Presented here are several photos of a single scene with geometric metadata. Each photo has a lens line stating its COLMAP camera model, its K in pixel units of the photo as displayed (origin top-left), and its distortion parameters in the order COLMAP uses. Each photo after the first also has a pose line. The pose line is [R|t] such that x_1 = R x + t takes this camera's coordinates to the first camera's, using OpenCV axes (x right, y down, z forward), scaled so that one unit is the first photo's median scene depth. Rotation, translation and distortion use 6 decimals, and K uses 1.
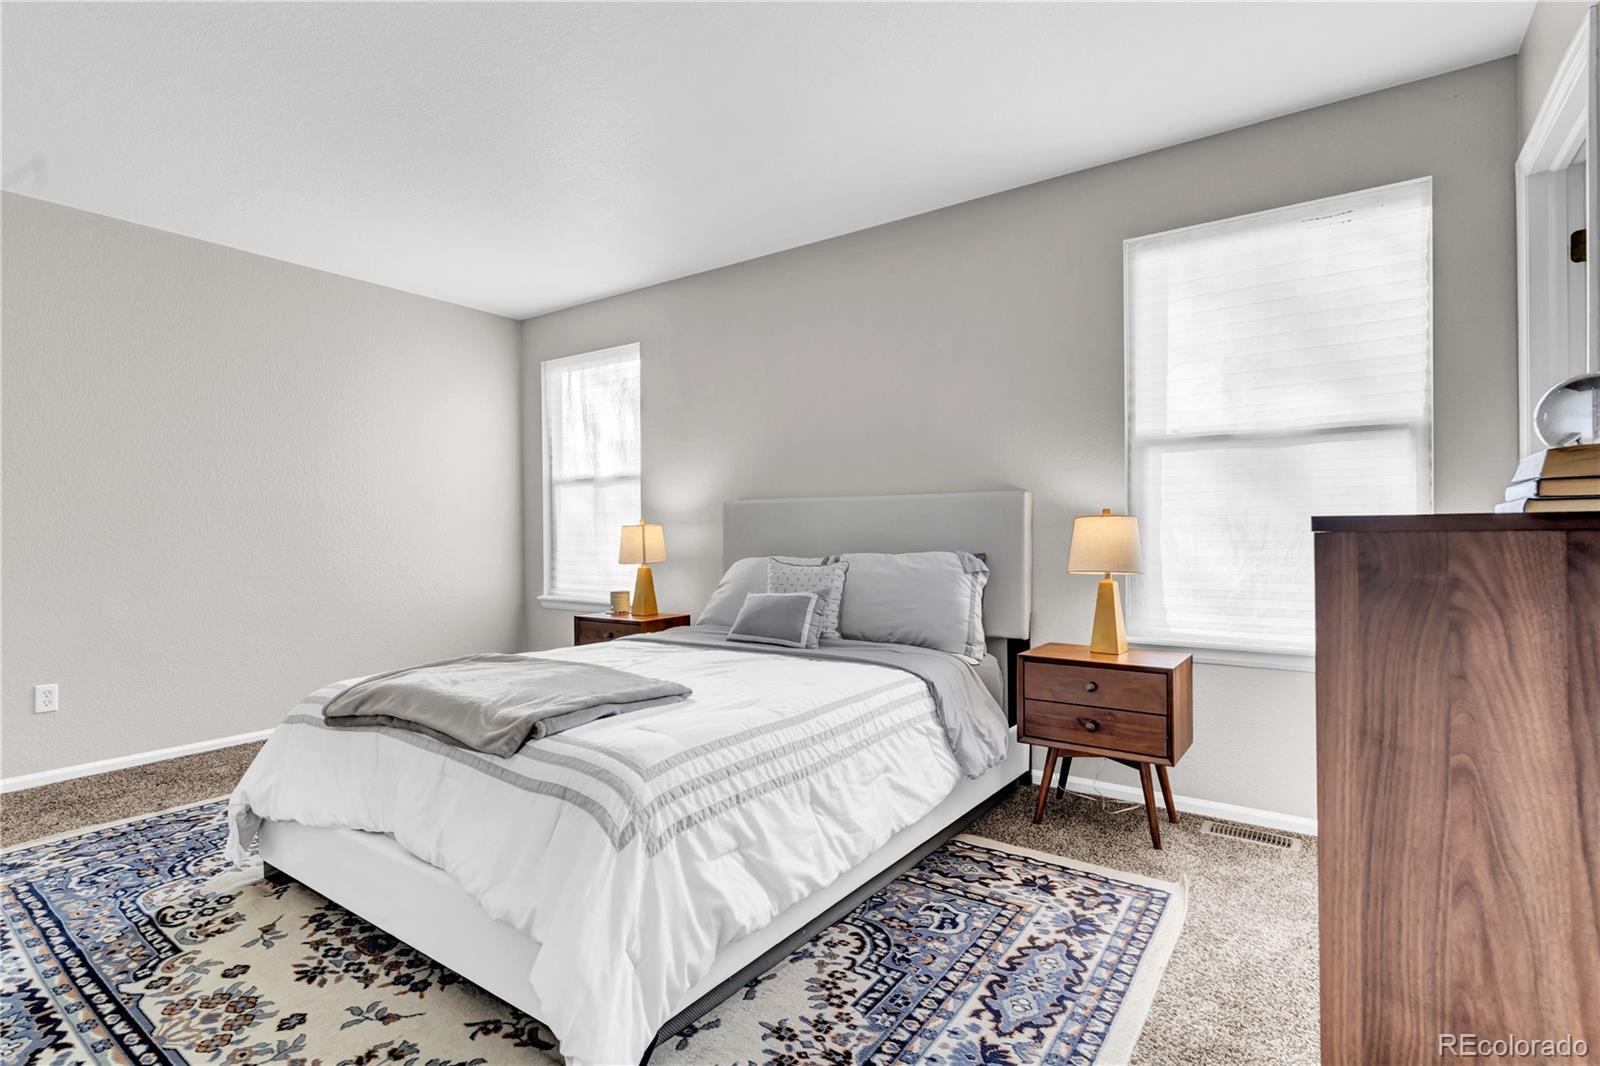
lens RADIAL K [[761.6, 0, 805.3], [0, 761.6, 547.4], [0, 0, 1]] dist [-0.007492, -0.000842]
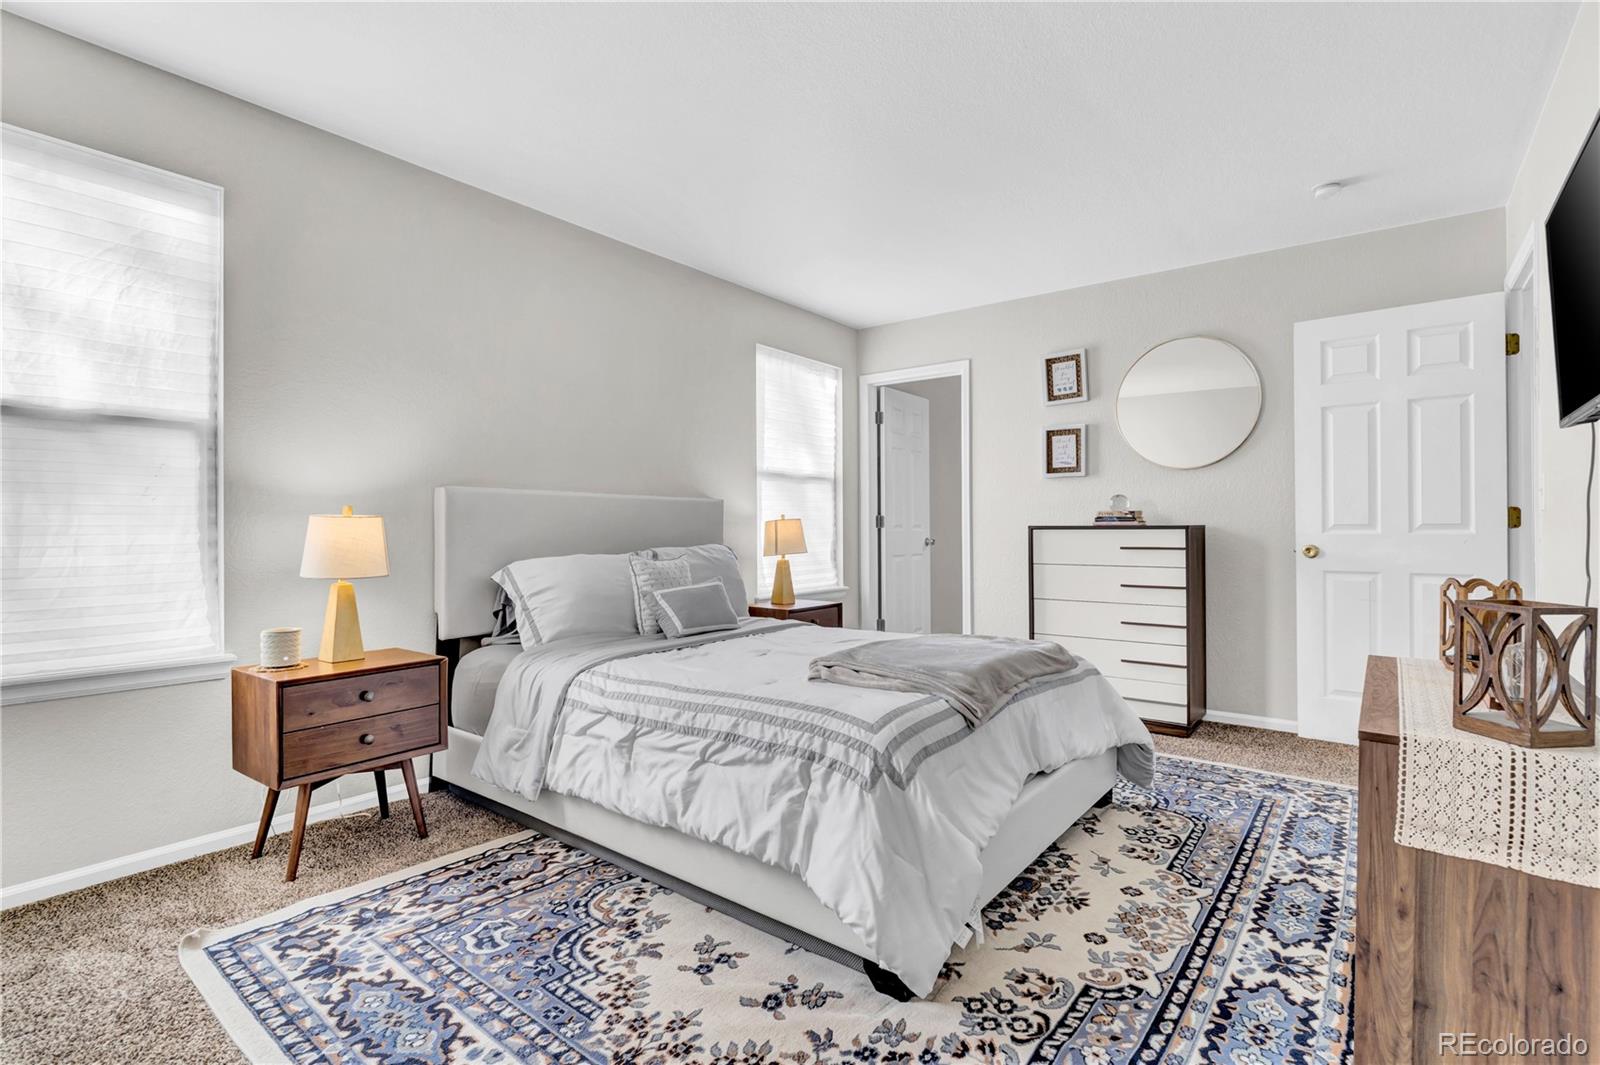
lens RADIAL K [[761.6, 0, 802.1], [0, 761.6, 523.0], [0, 0, 1]] dist [-0.007492, -0.000842]
pose [[0.056077, 0.014350, 0.998323, -1.859691], [0.026029, 0.999536, -0.015830, -0.010023], [-0.998087, 0.026873, 0.055678, 1.349351]]
